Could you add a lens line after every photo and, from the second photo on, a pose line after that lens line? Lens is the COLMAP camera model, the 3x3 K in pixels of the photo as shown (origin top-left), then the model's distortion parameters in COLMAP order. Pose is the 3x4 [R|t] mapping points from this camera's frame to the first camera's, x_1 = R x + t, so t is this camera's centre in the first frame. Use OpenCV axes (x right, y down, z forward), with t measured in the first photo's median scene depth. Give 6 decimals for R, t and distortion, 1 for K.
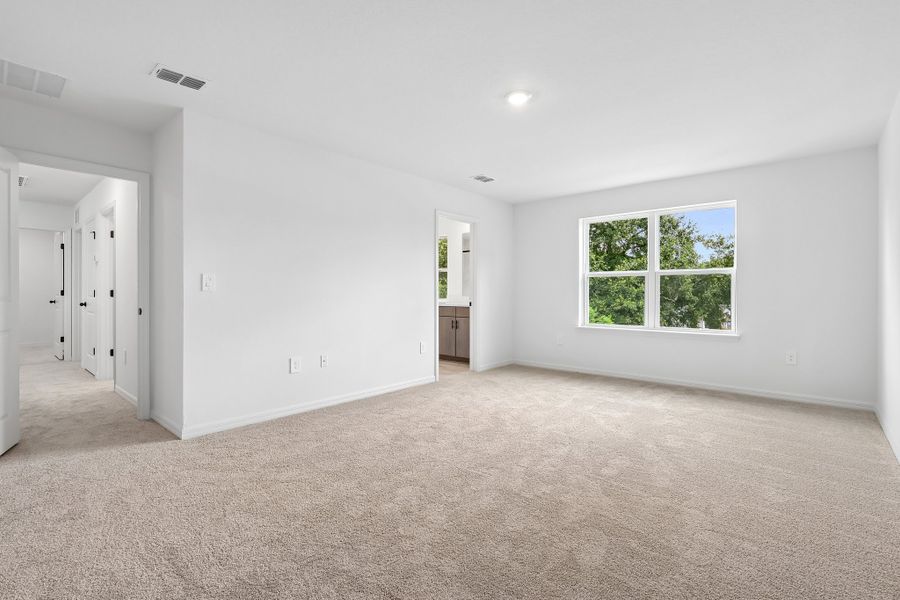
lens RADIAL K [[421.4, 0, 447.3], [0, 421.4, 294.0], [0, 0, 1]] dist [-0.002361, 0.000792]
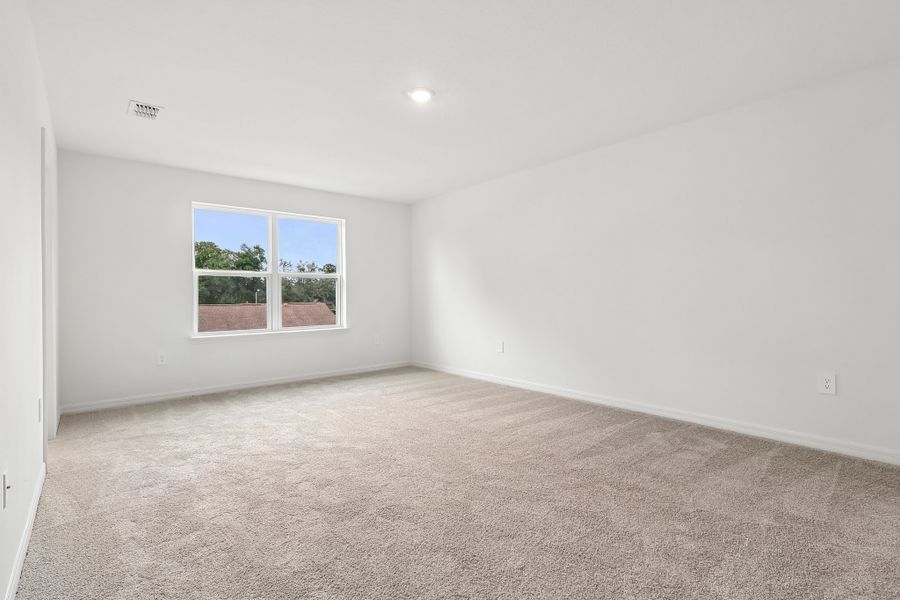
lens RADIAL K [[421.4, 0, 455.2], [0, 421.4, 298.1], [0, 0, 1]] dist [-0.002361, 0.000792]
pose [[0.148157, -0.011380, 0.988898, -0.424182], [0.010681, 0.999894, 0.009906, 0.000414], [-0.988906, 0.009094, 0.148263, 0.417092]]
